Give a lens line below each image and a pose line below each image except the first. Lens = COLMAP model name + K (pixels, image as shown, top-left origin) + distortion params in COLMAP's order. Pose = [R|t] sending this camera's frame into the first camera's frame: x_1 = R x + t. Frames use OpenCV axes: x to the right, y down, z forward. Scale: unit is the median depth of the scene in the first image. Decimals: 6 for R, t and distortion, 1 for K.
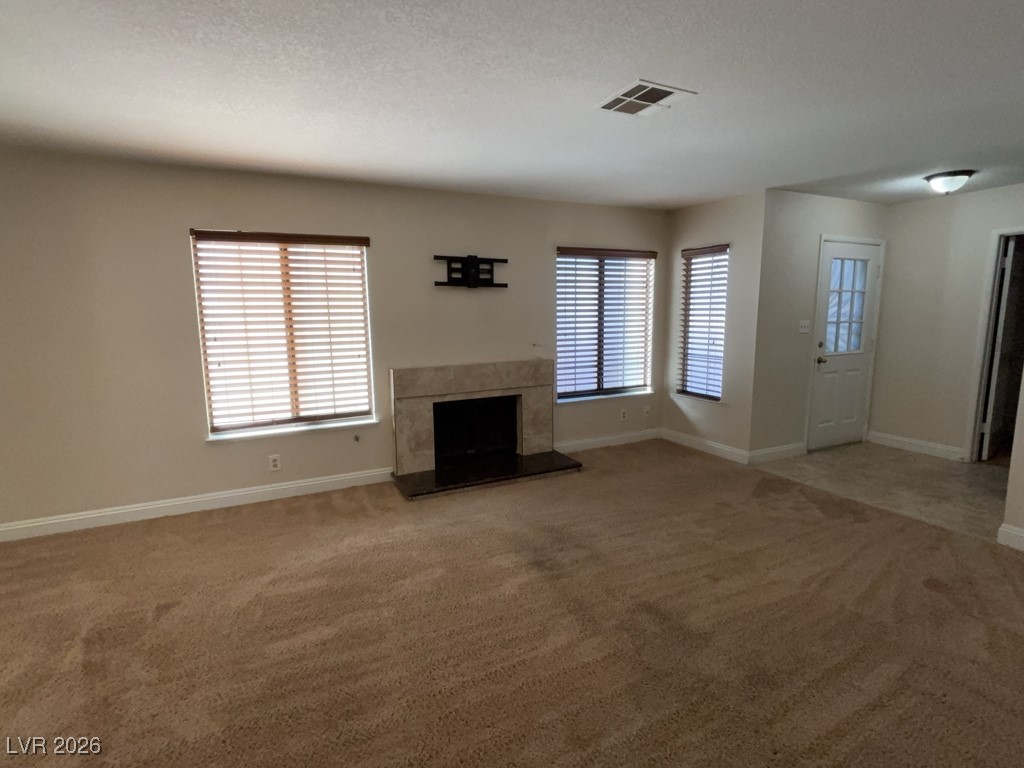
lens RADIAL K [[502.2, 0, 506.2], [0, 502.2, 383.3], [0, 0, 1]] dist [0.002657, 0.000244]
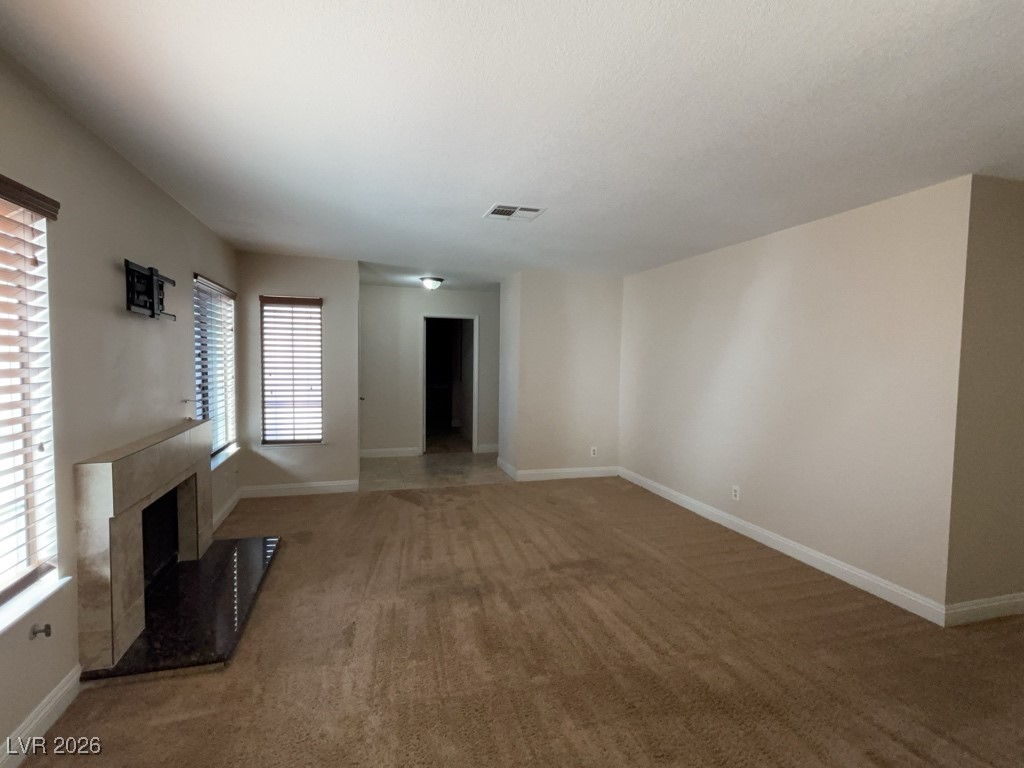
lens RADIAL K [[502.2, 0, 506.2], [0, 502.2, 383.3], [0, 0, 1]] dist [0.002657, 0.000244]
pose [[0.173982, -0.036438, 0.984074, -0.579406], [0.126034, 0.991921, 0.014446, -0.056862], [-0.976650, 0.121514, 0.177169, 0.421687]]
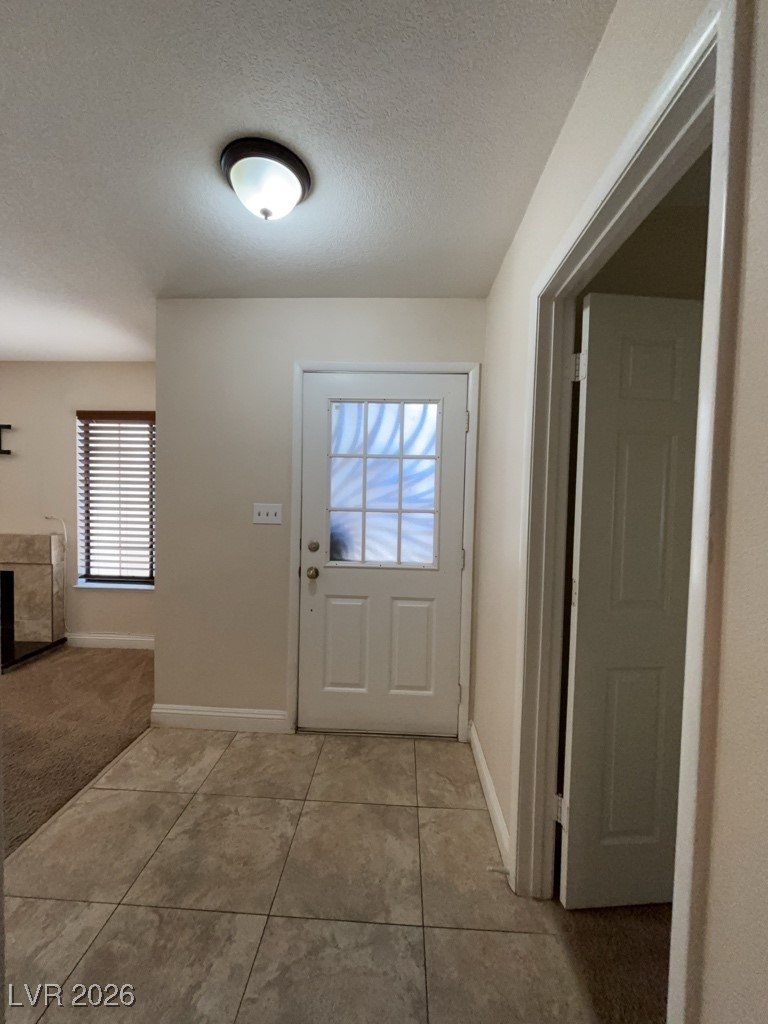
lens RADIAL K [[411.8, 0, 385.2], [0, 411.8, 509.5], [0, 0, 1]] dist [0.010490, -0.003831]
pose [[0.880572, 0.047238, -0.471553, 0.948795], [-0.098806, 0.991453, -0.085191, -0.089153], [0.463498, 0.121609, 0.877713, 0.633877]]
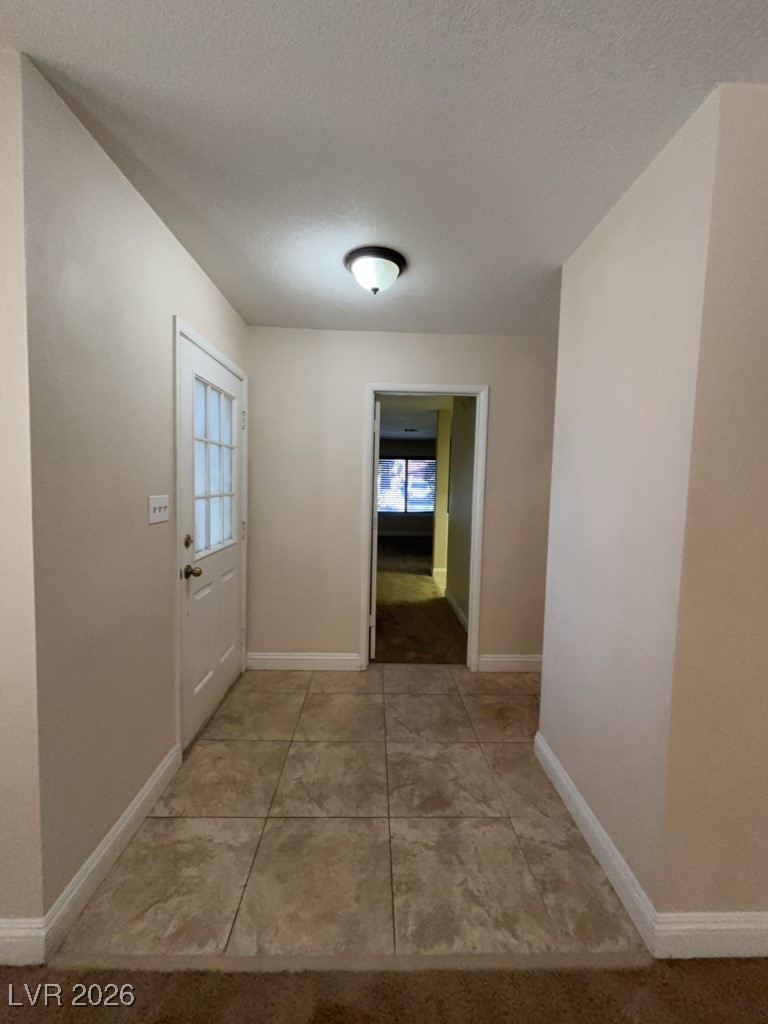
lens RADIAL K [[411.8, 0, 385.2], [0, 411.8, 509.5], [0, 0, 1]] dist [0.010490, -0.003831]
pose [[0.409076, -0.043185, 0.911478, 0.338759], [0.104785, 0.994495, 0.000090, -0.090281], [-0.906464, 0.095473, 0.411349, 0.664326]]
